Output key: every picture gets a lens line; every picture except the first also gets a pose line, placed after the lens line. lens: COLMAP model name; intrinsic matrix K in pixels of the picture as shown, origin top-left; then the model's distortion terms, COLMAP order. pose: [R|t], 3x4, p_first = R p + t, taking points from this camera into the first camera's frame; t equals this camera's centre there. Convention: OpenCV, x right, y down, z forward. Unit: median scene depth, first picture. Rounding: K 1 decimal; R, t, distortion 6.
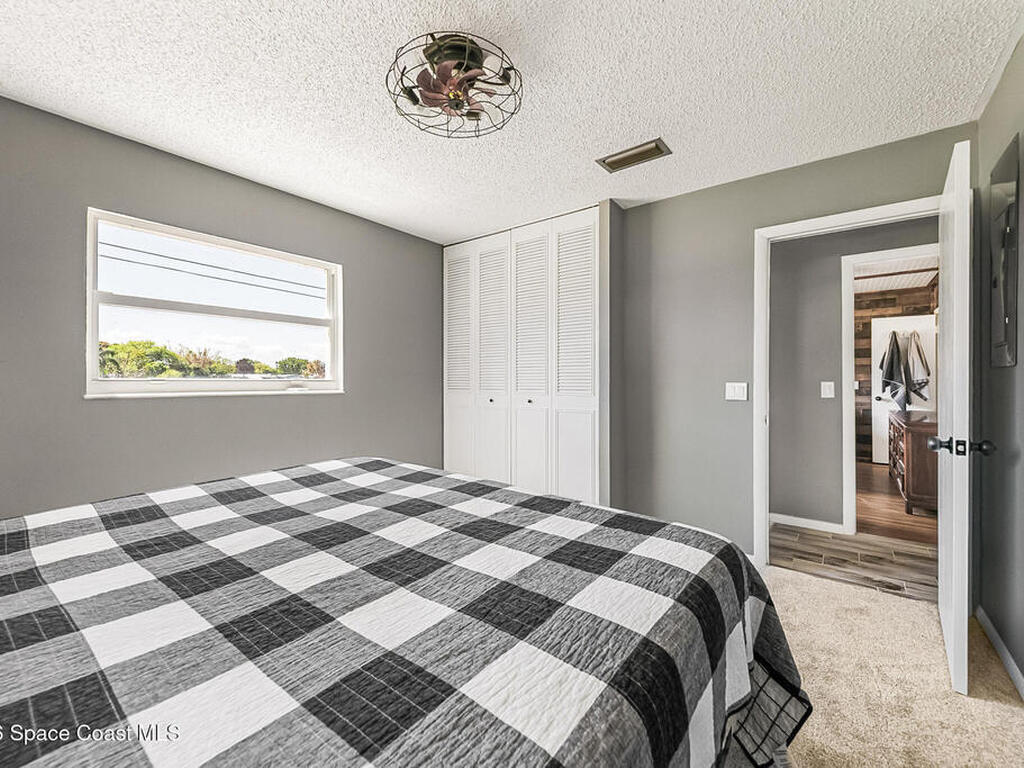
lens RADIAL K [[439.8, 0, 516.9], [0, 439.8, 378.5], [0, 0, 1]] dist [0.000894, -0.000663]
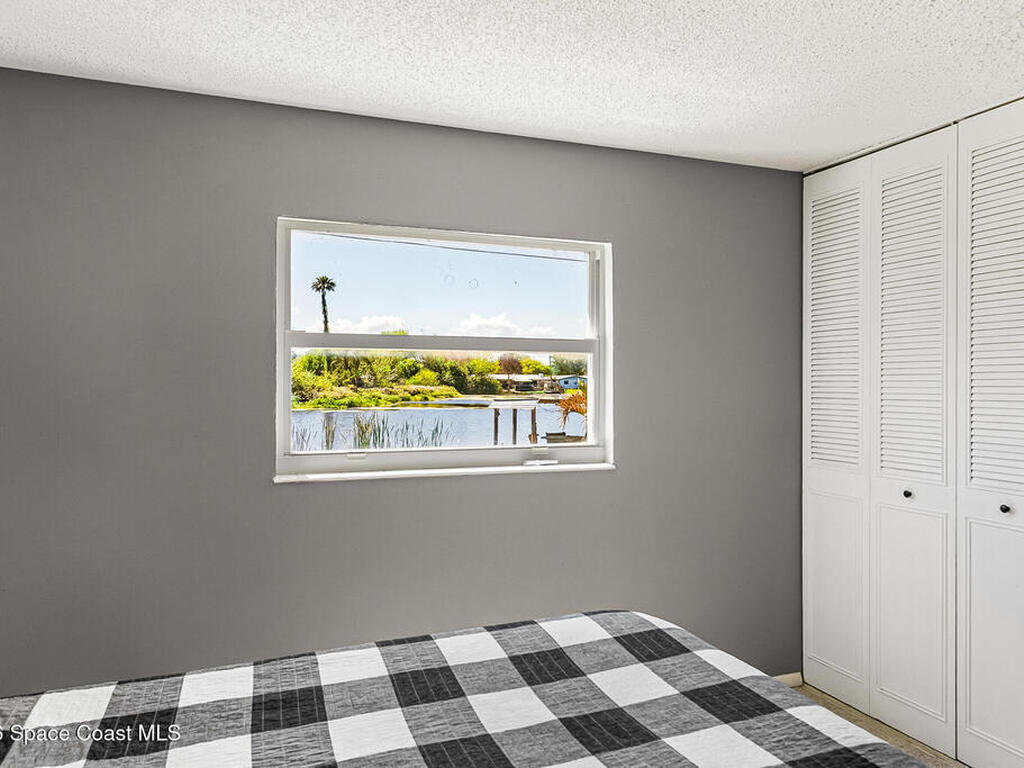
lens RADIAL K [[742.2, 0, 515.5], [0, 742.2, 377.9], [0, 0, 1]] dist [0.006441, 0.004457]
pose [[0.849113, 0.001318, -0.528210, 0.006883], [0.004697, 0.999939, 0.010045, -0.091916], [0.528191, -0.011010, 0.849054, 0.108873]]
